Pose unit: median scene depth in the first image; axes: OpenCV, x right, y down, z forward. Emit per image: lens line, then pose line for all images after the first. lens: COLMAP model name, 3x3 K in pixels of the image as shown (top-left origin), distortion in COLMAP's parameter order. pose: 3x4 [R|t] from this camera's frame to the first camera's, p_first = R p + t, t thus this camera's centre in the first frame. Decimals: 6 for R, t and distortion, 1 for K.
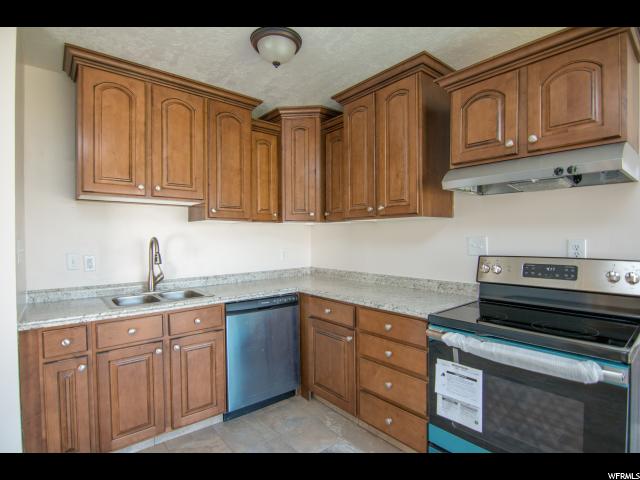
lens RADIAL K [[323.8, 0, 315.4], [0, 323.8, 241.7], [0, 0, 1]] dist [-0.005221, -0.012782]
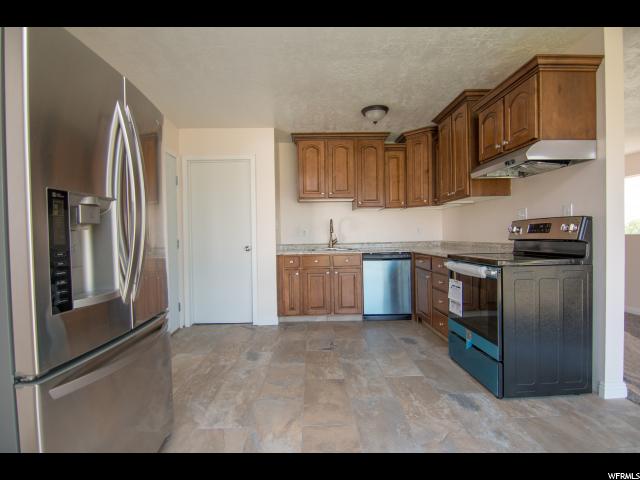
lens RADIAL K [[323.8, 0, 315.4], [0, 323.8, 241.7], [0, 0, 1]] dist [-0.005221, -0.012782]
pose [[0.781098, 0.004779, -0.624391, 0.690989], [0.003951, 0.999913, 0.012596, 0.107003], [0.624396, -0.012306, 0.781011, -0.614946]]
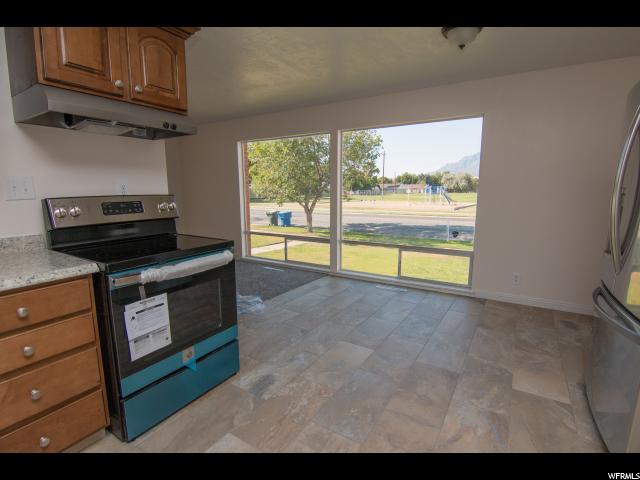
lens RADIAL K [[323.8, 0, 315.4], [0, 323.8, 241.7], [0, 0, 1]] dist [-0.005221, -0.012782]
pose [[-0.309401, -0.149720, 0.939071, -0.484416], [0.011497, 0.986866, 0.161128, 0.027516], [-0.950862, 0.060649, -0.303616, 0.571959]]
